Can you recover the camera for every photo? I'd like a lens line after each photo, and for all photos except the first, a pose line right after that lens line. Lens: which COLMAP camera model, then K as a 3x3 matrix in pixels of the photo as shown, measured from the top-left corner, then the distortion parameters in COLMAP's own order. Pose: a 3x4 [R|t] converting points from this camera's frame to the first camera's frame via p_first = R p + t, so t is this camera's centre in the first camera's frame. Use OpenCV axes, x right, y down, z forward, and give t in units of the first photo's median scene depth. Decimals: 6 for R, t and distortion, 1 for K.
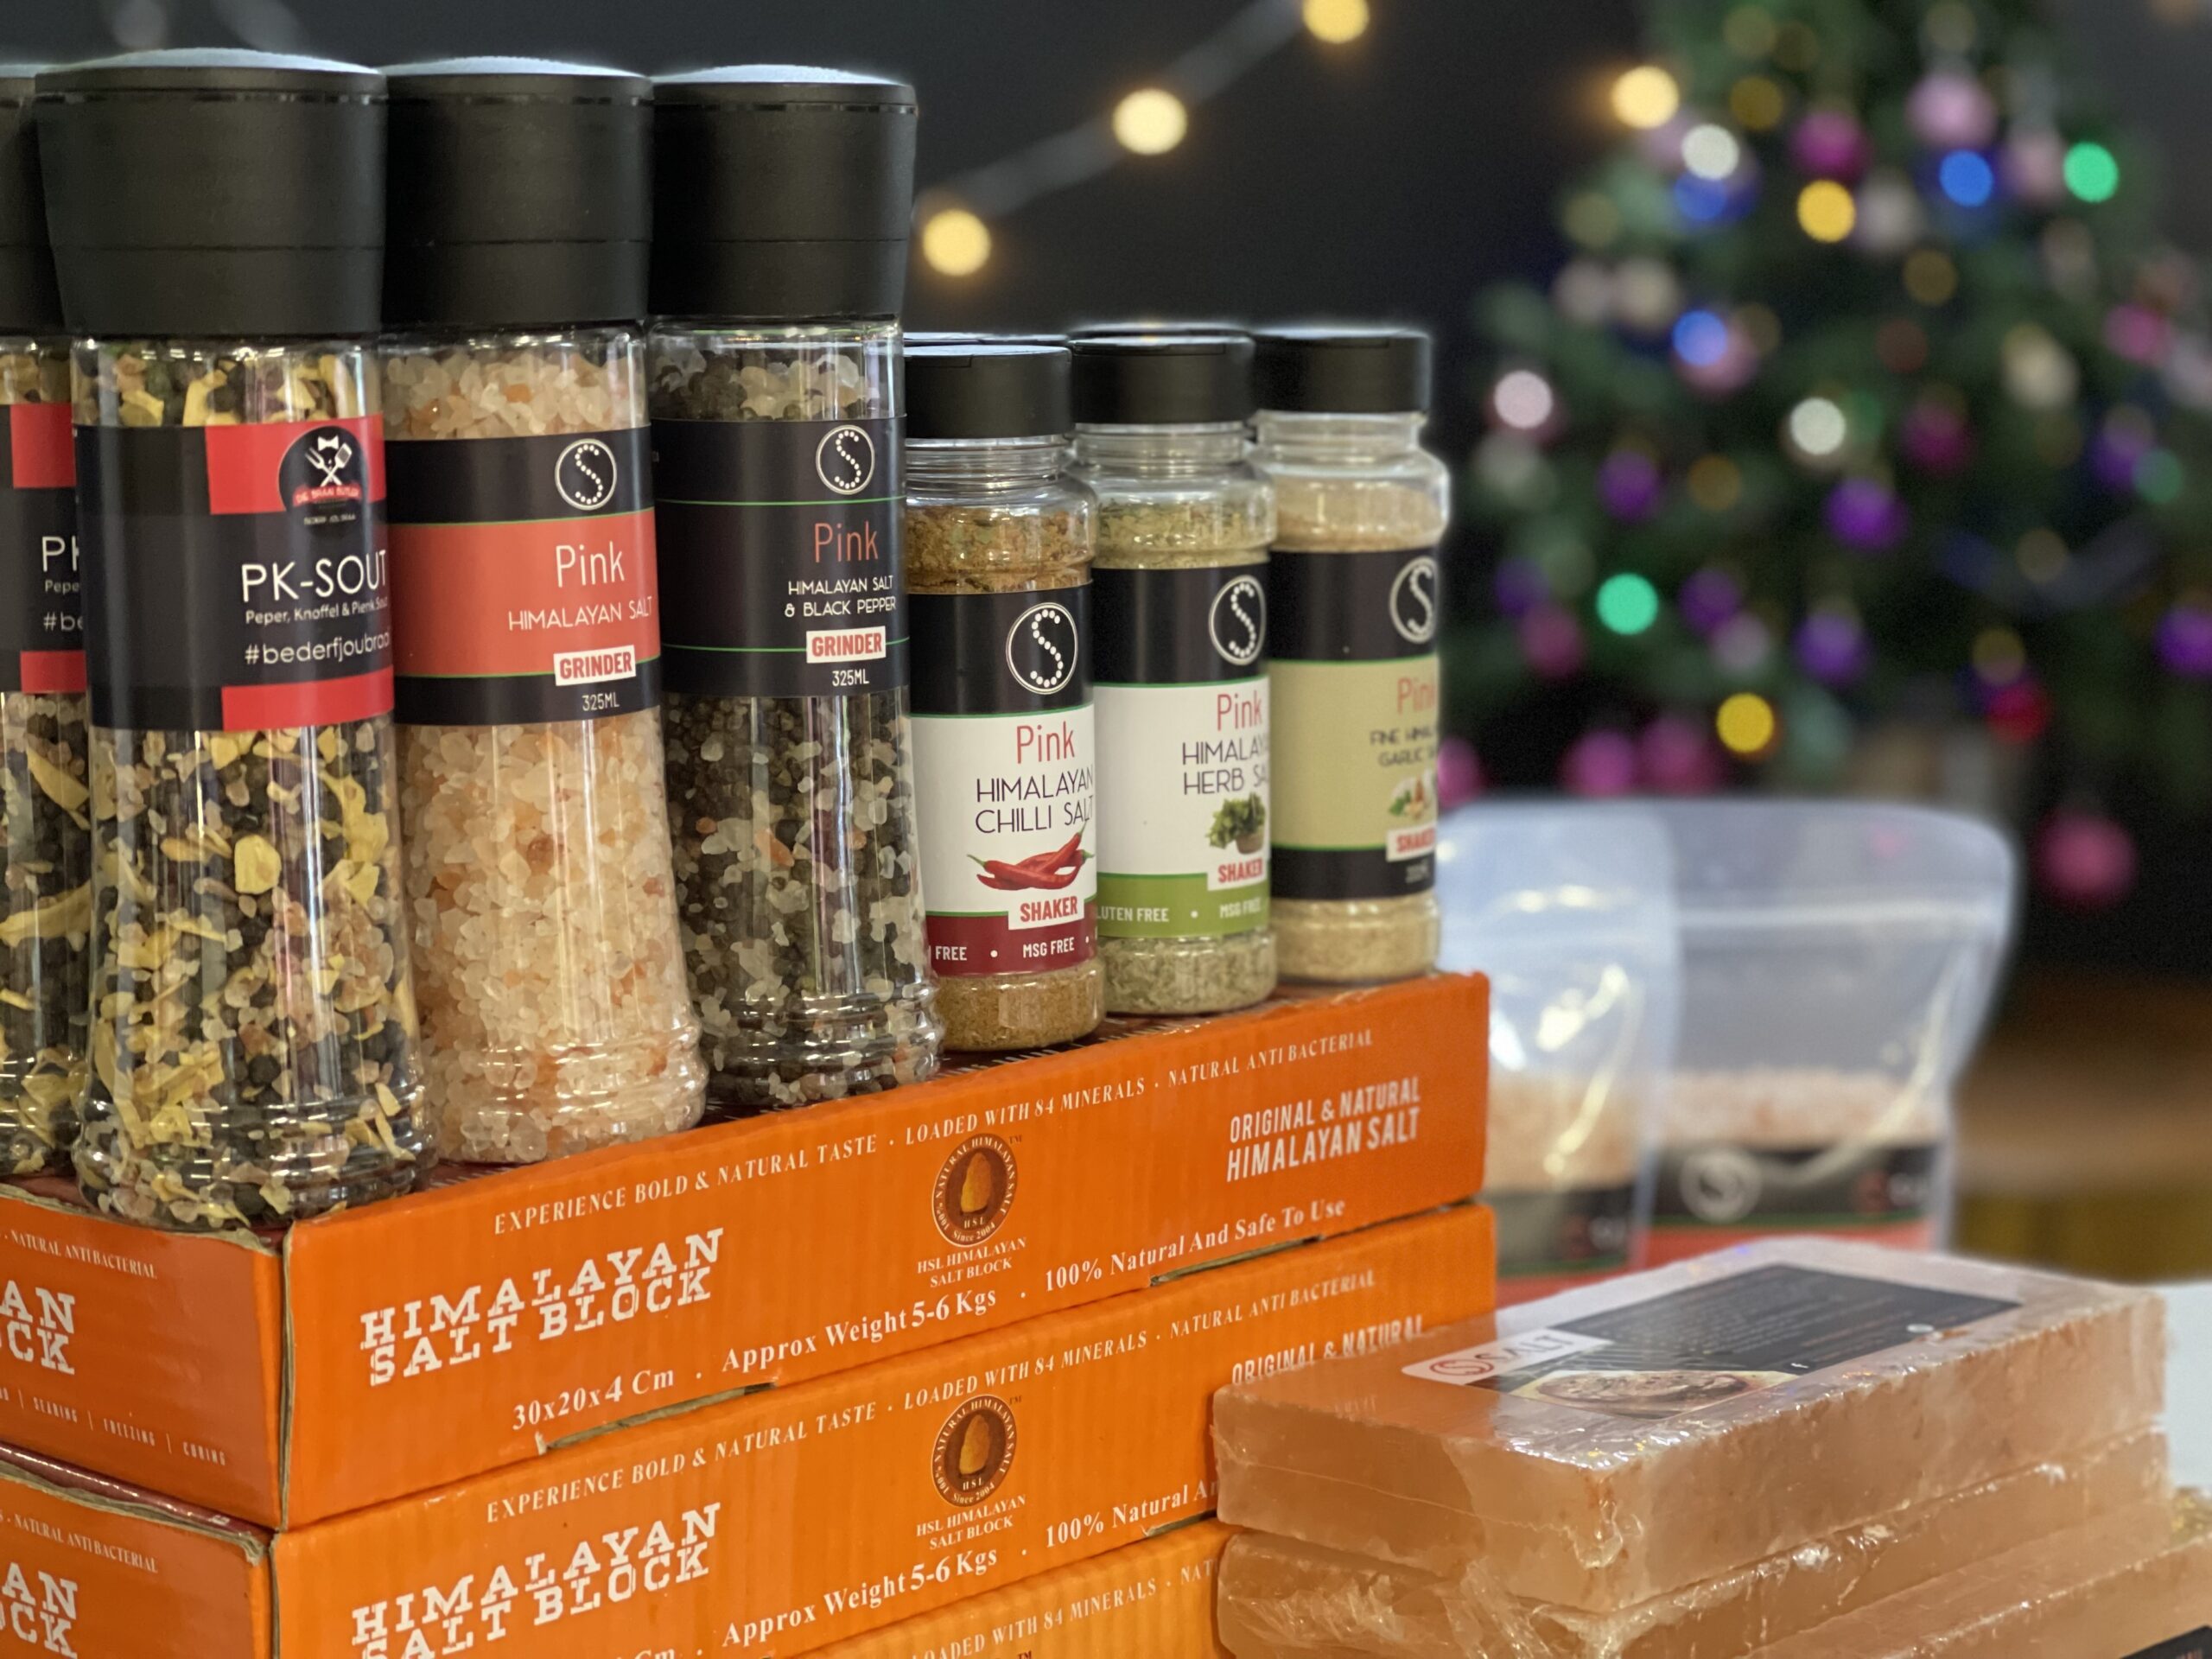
lens RADIAL K [[4102.2, 0, 1106.0], [0, 4102.2, 829.5], [0, 0, 1]] dist [-0.004009, 0.092470]
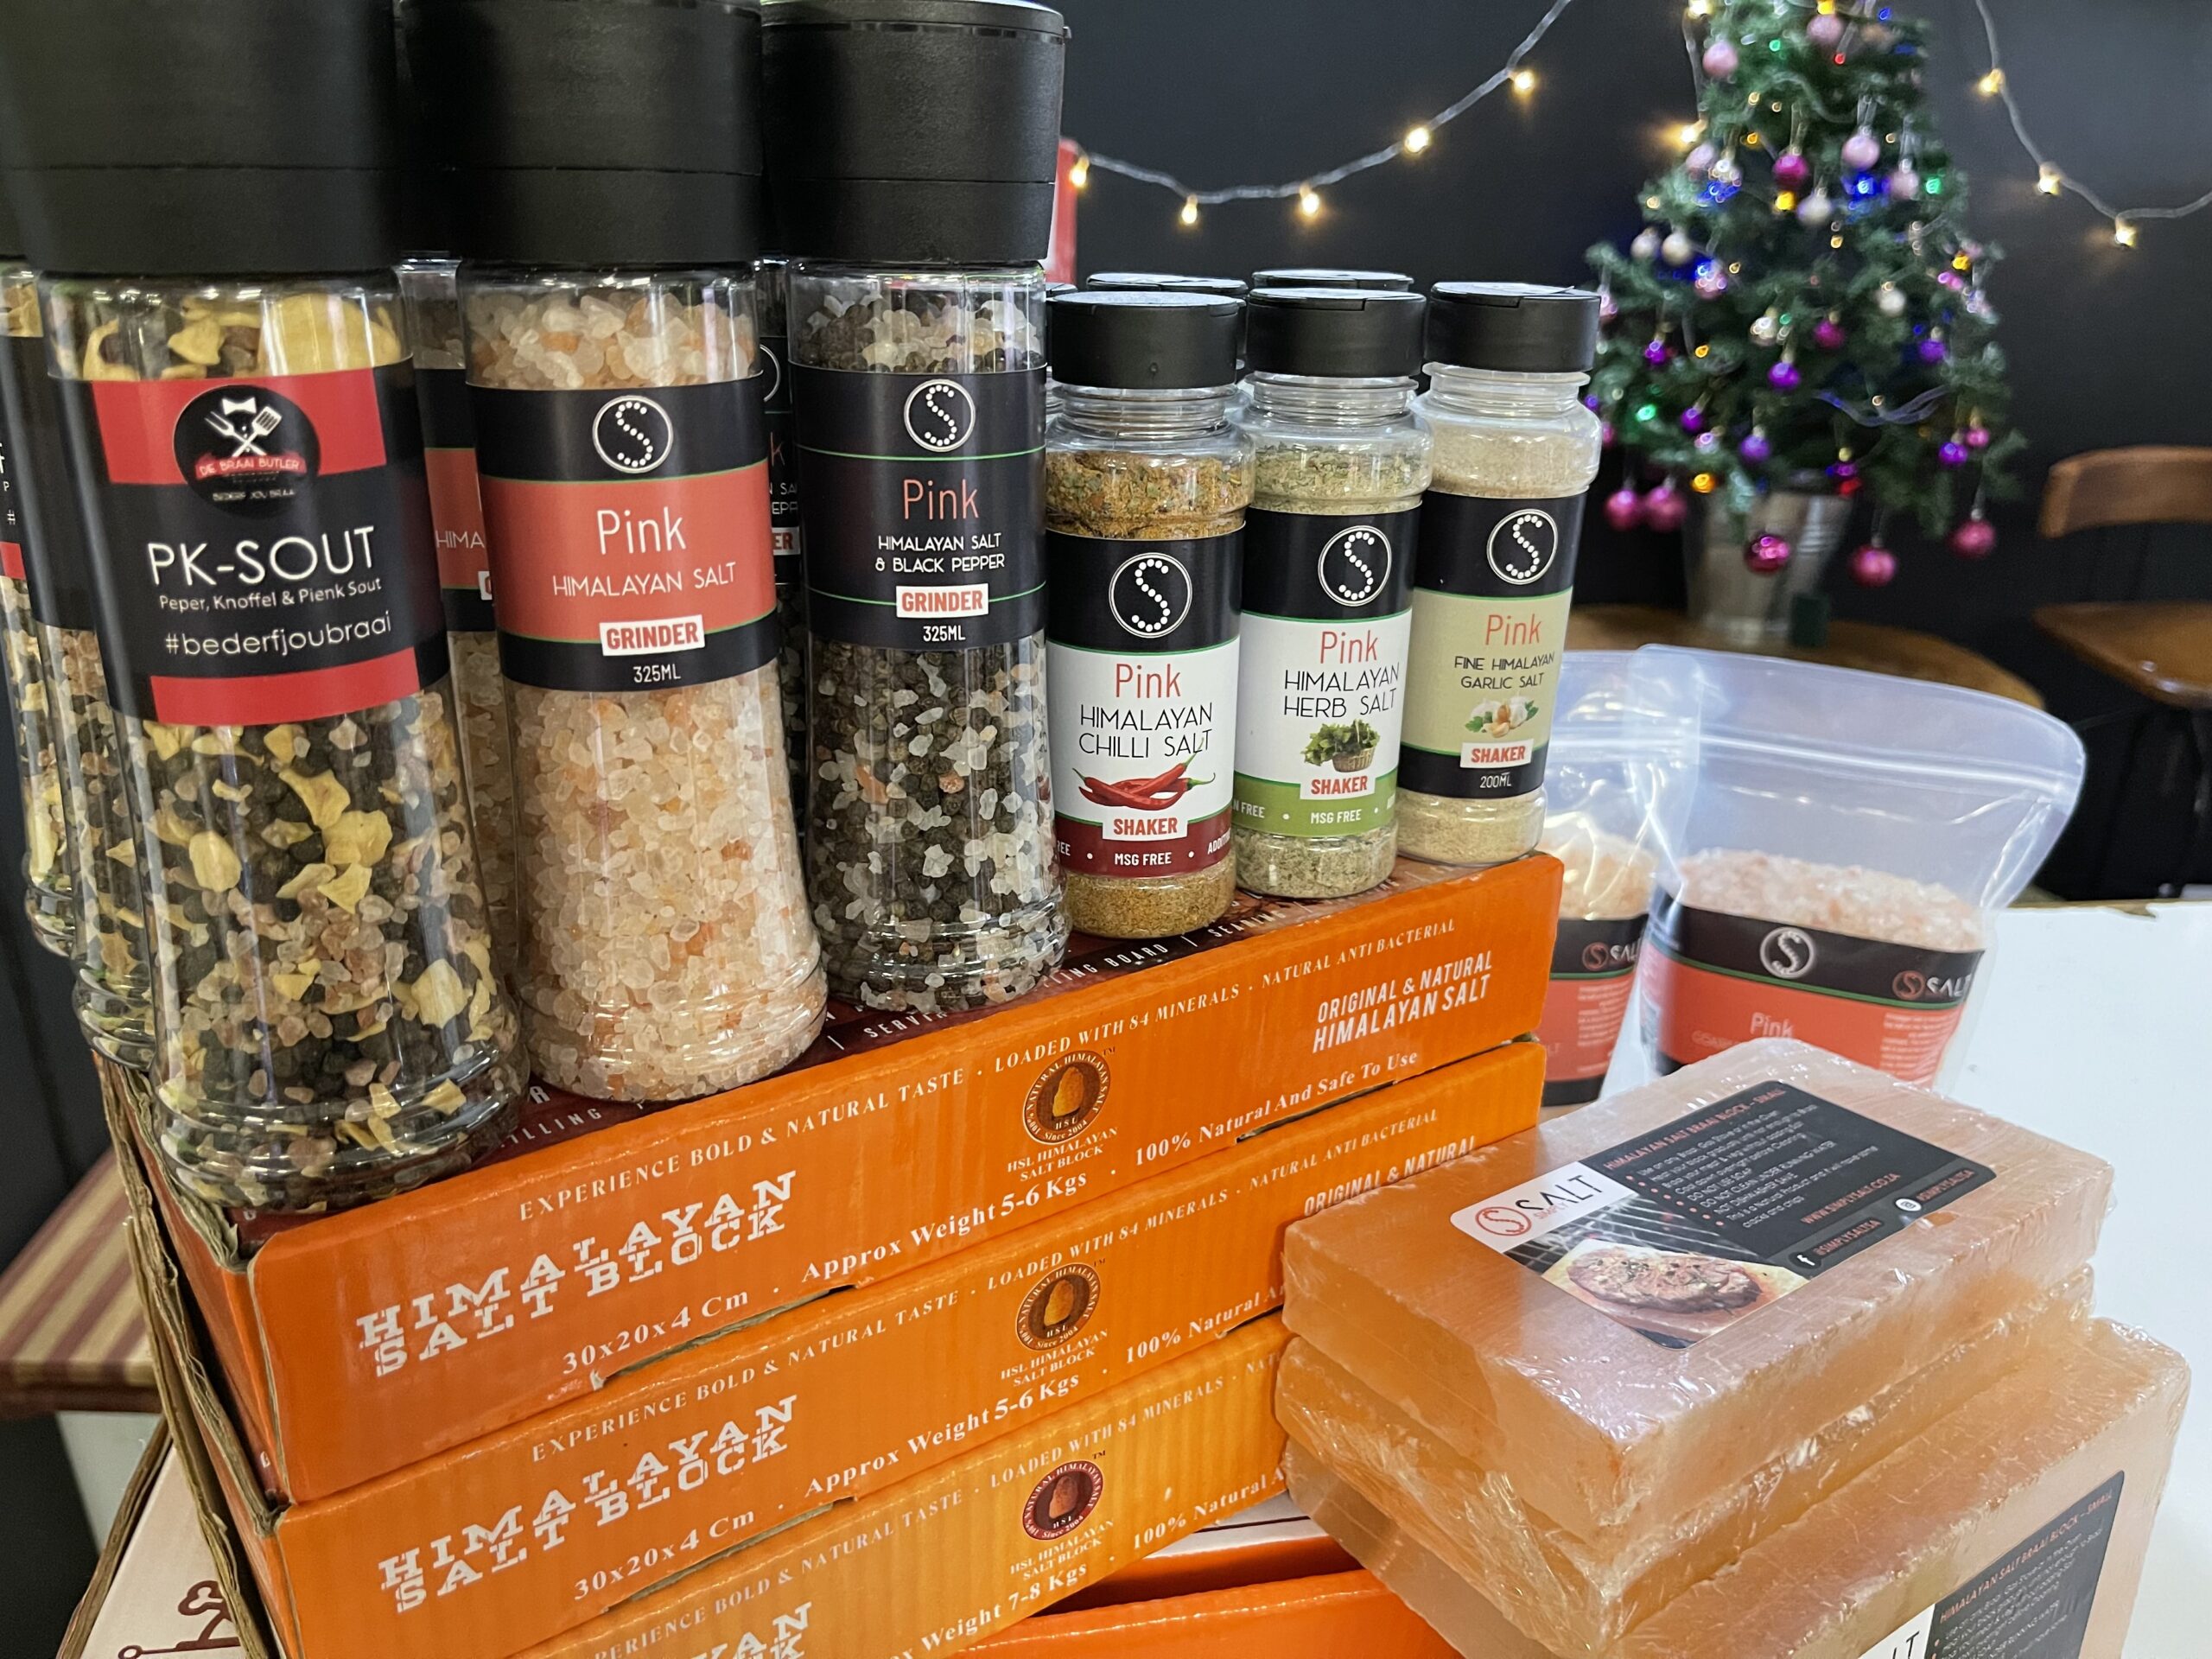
lens RADIAL K [[1664.4, 0, 1109.4], [0, 1664.4, 840.5], [0, 0, 1]] dist [0.027283, -0.079539]
pose [[0.985551, 0.086370, -0.145703, 0.038486], [-0.052364, 0.973447, 0.222844, -0.079577], [0.161081, -0.211995, 0.963904, 0.582828]]
